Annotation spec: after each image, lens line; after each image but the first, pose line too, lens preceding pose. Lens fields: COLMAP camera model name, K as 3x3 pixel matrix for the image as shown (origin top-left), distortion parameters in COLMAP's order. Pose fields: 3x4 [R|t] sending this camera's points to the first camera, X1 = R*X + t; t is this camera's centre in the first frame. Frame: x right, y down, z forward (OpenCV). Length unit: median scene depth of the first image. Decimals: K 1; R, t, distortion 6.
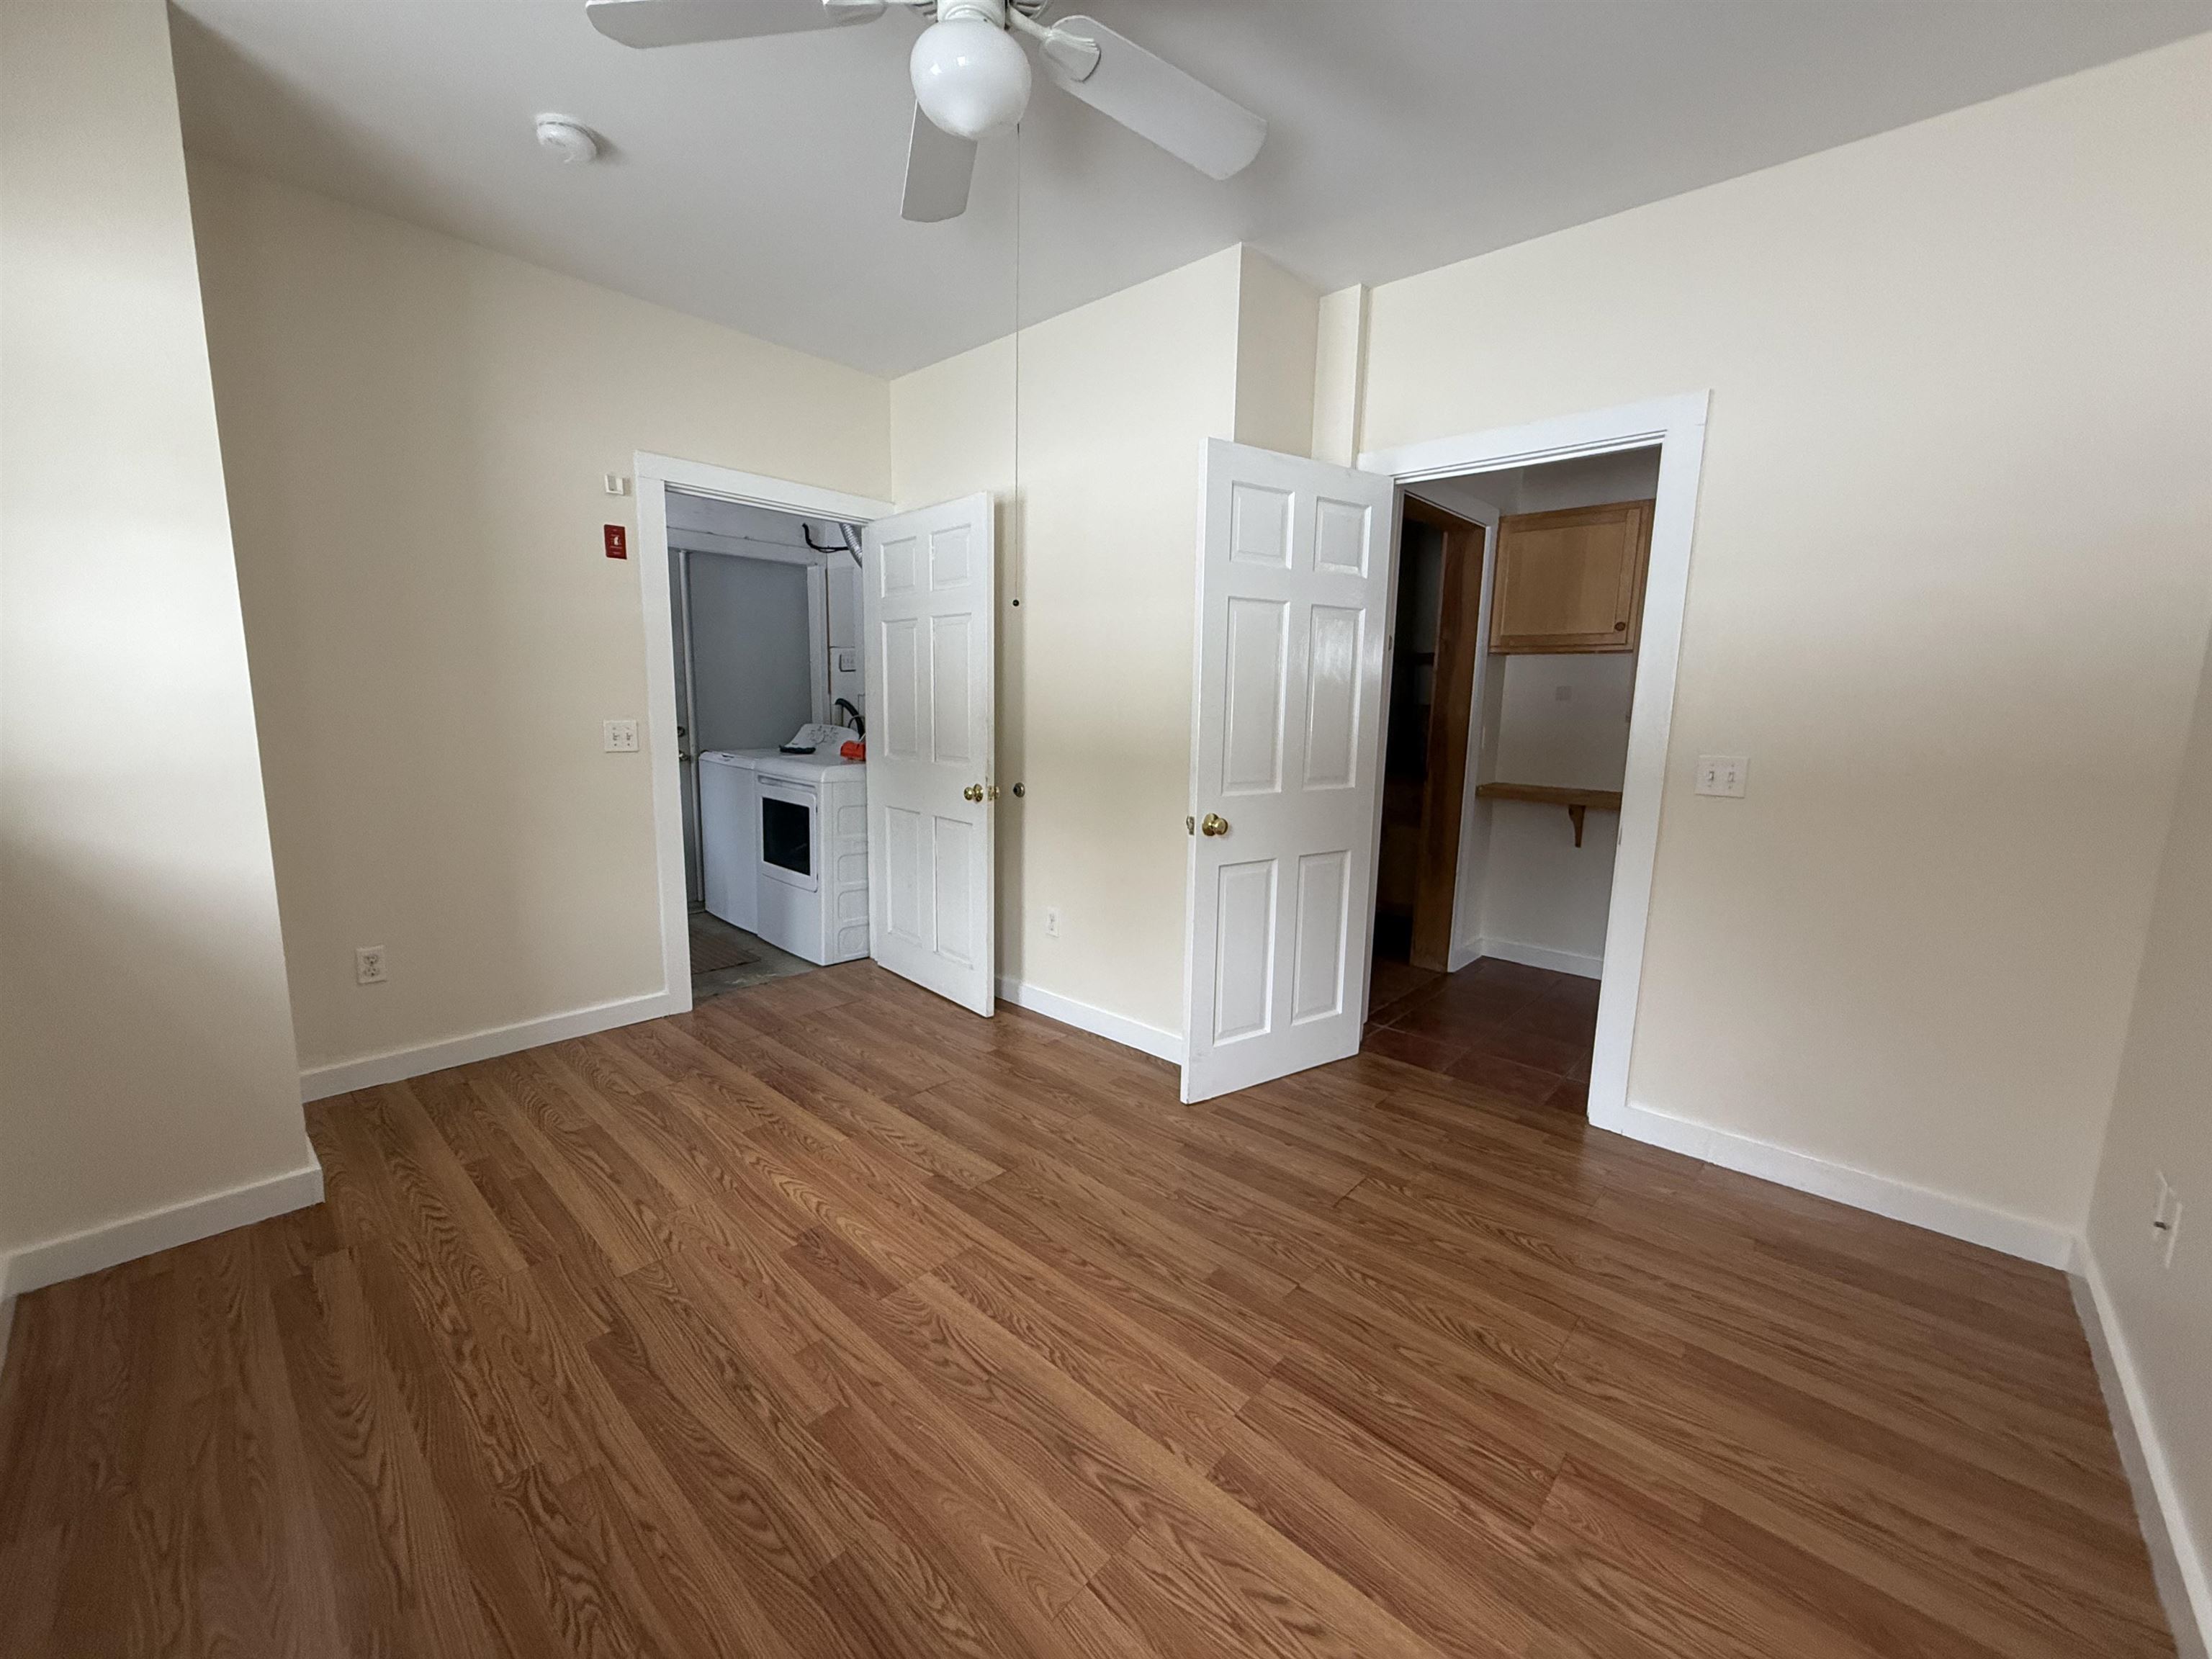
lens RADIAL K [[879.2, 0, 1100.9], [0, 879.2, 832.1], [0, 0, 1]] dist [0.000531, 0.000075]
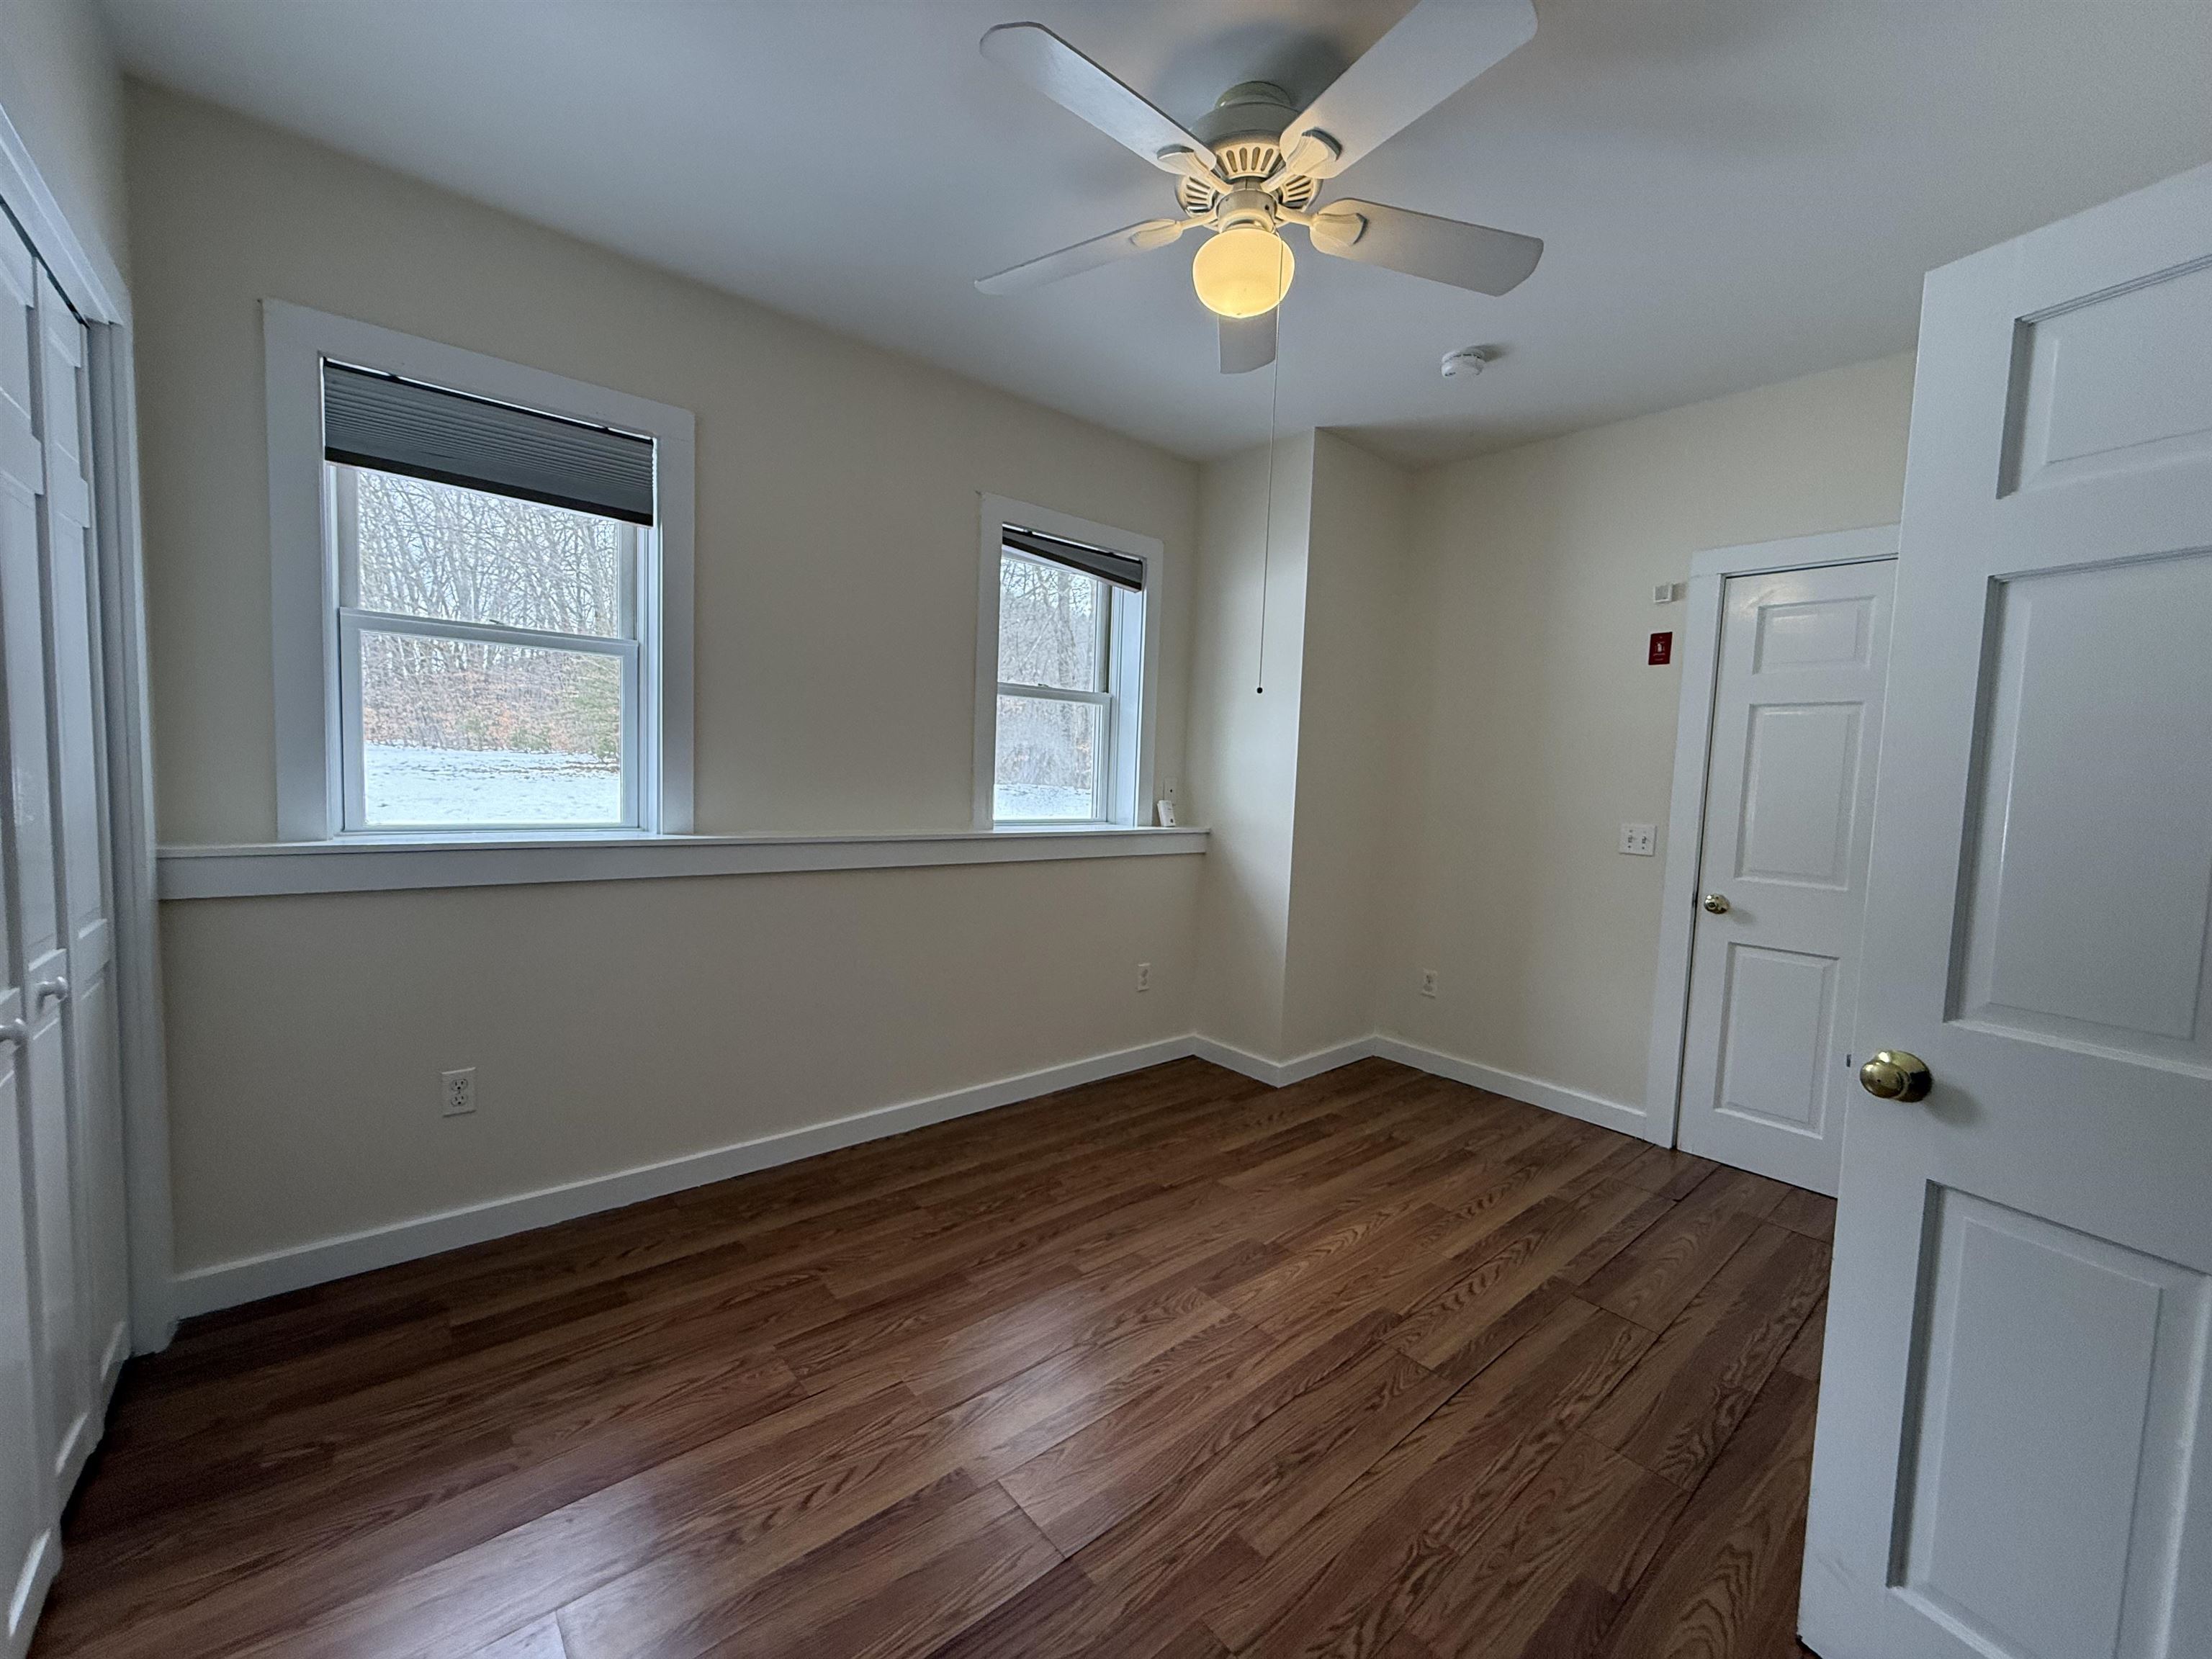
lens RADIAL K [[875.7, 0, 1100.8], [0, 875.7, 831.7], [0, 0, 1]] dist [0.000513, -0.000118]
pose [[-0.124952, 0.047945, -0.991004, 0.705014], [-0.192019, 0.978778, 0.071564, -0.097346], [0.973404, 0.199234, -0.113094, 0.698261]]
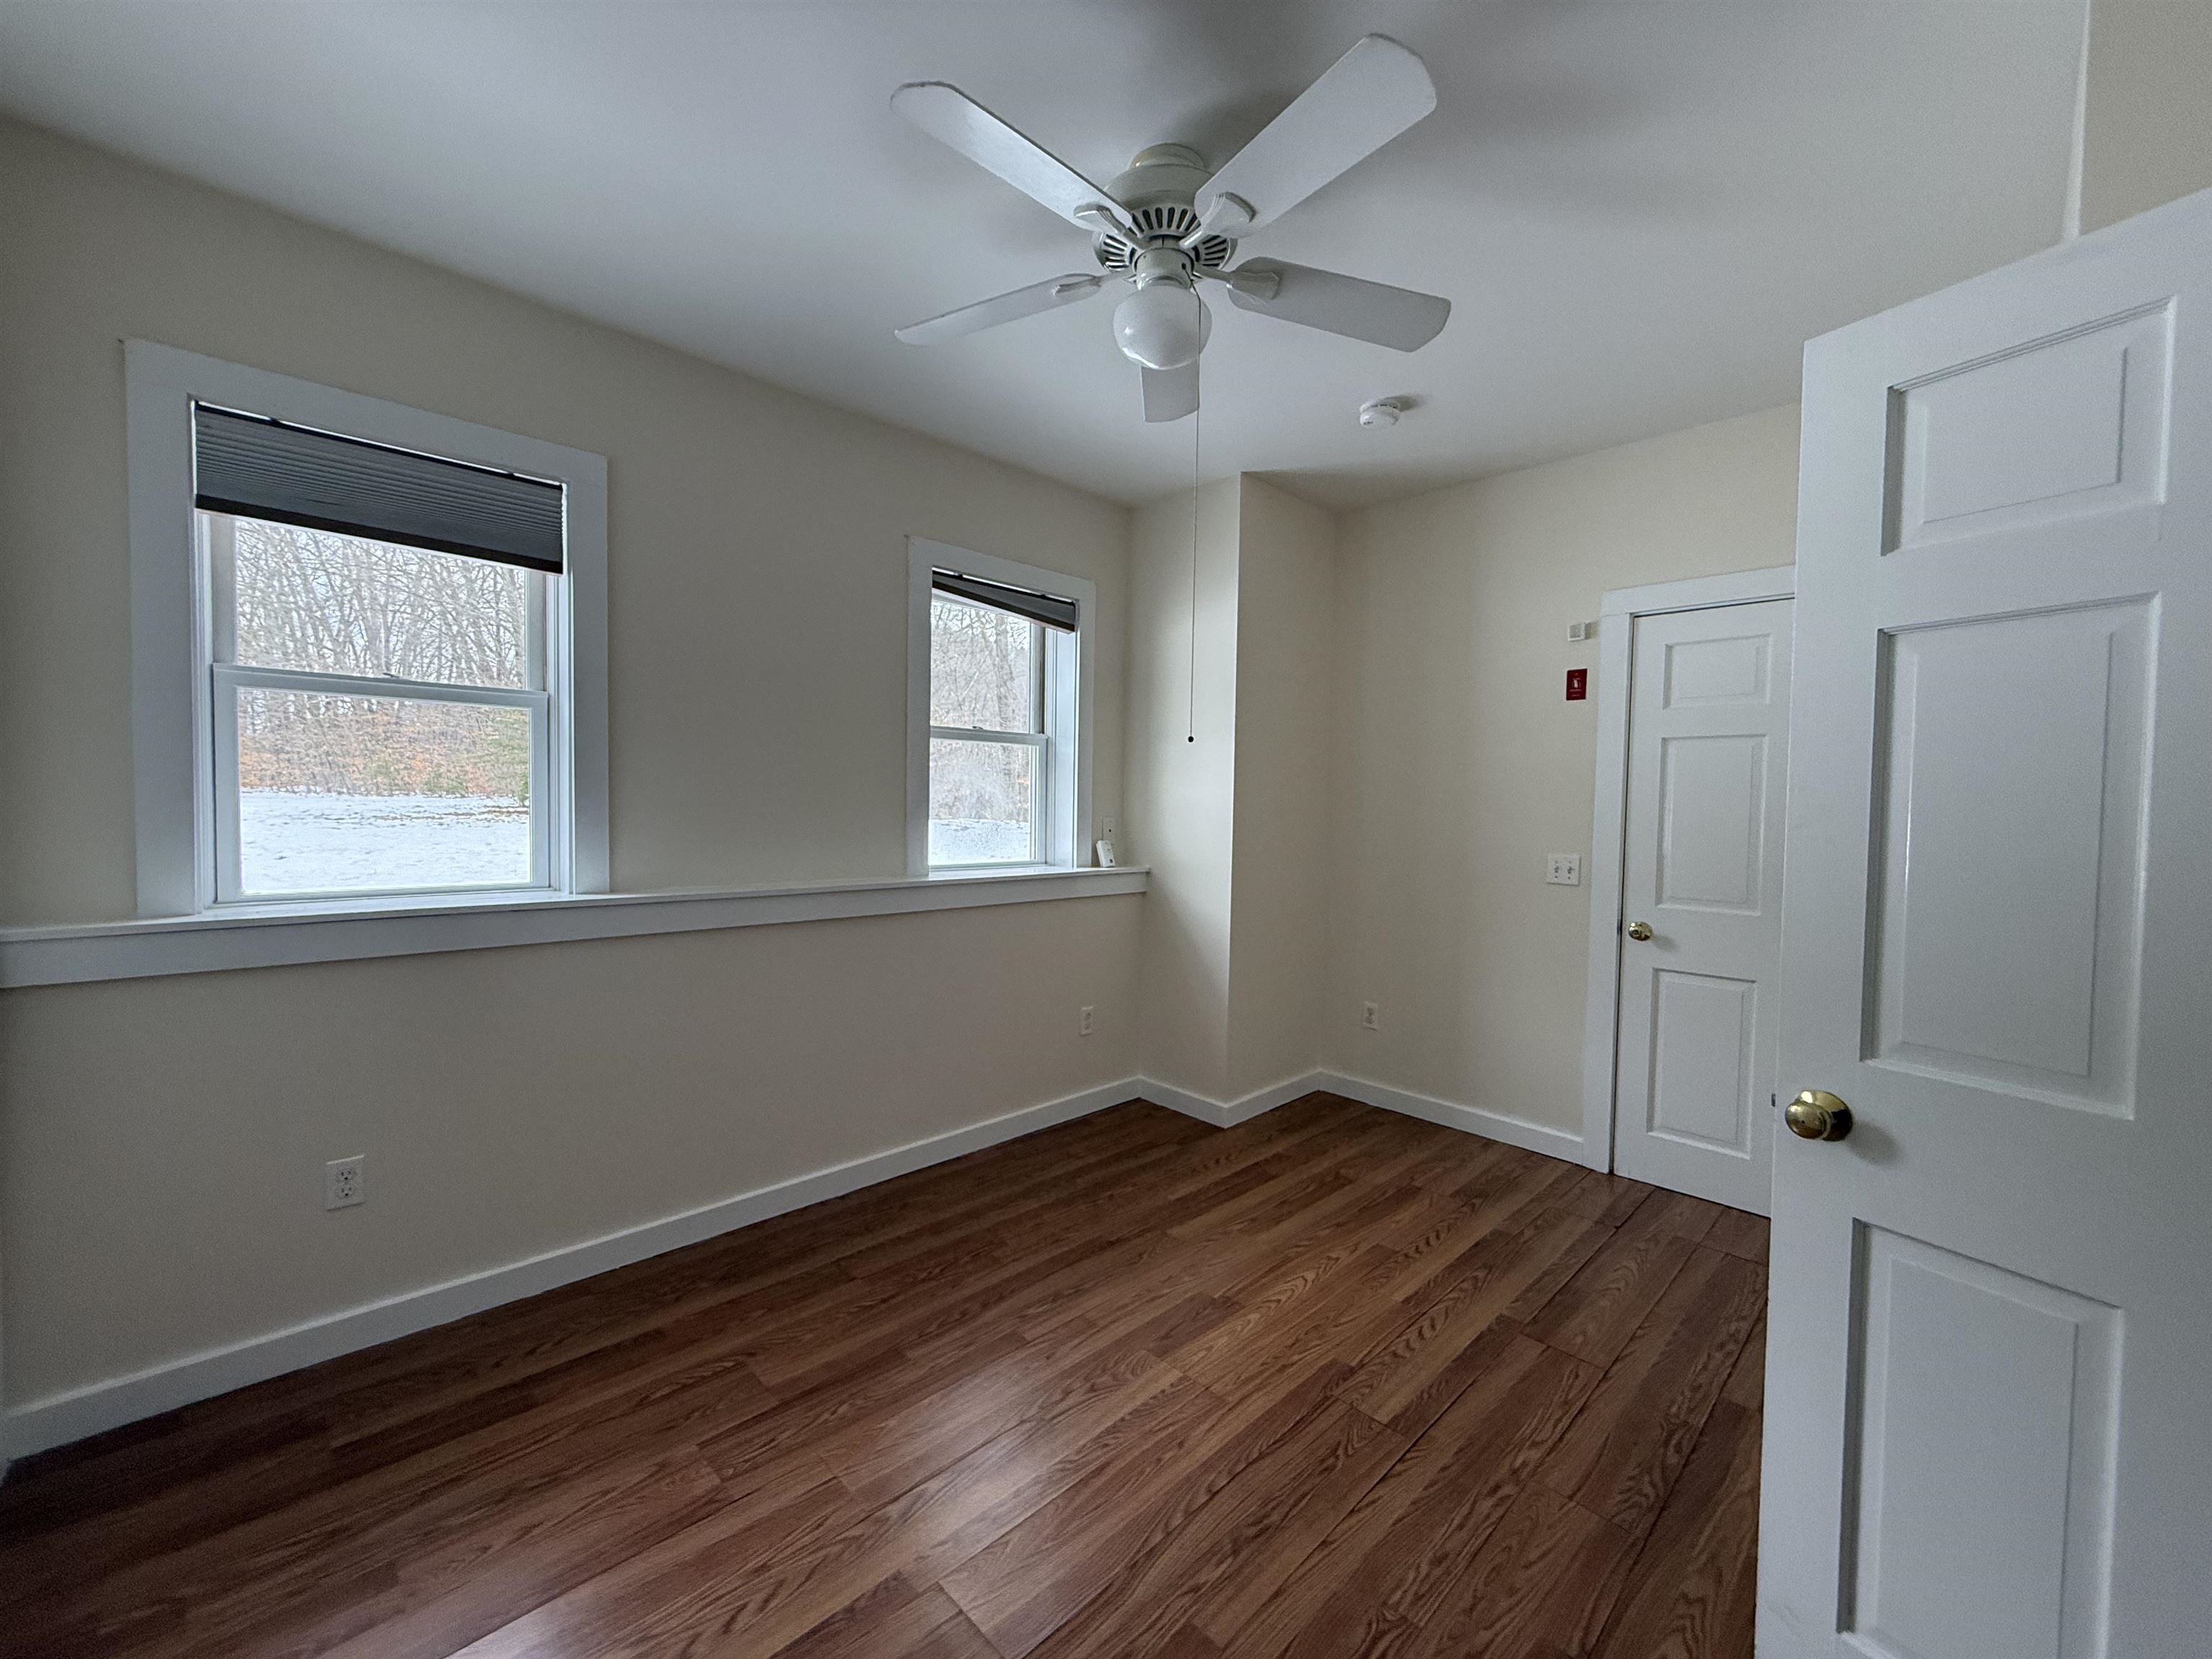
lens RADIAL K [[875.5, 0, 1100.7], [0, 875.5, 832.4], [0, 0, 1]] dist [-0.000067, -0.000172]
pose [[-0.060019, 0.015734, -0.998073, 0.688500], [-0.170962, 0.984940, 0.025807, -0.116467], [0.983448, 0.172181, -0.056425, 0.701937]]
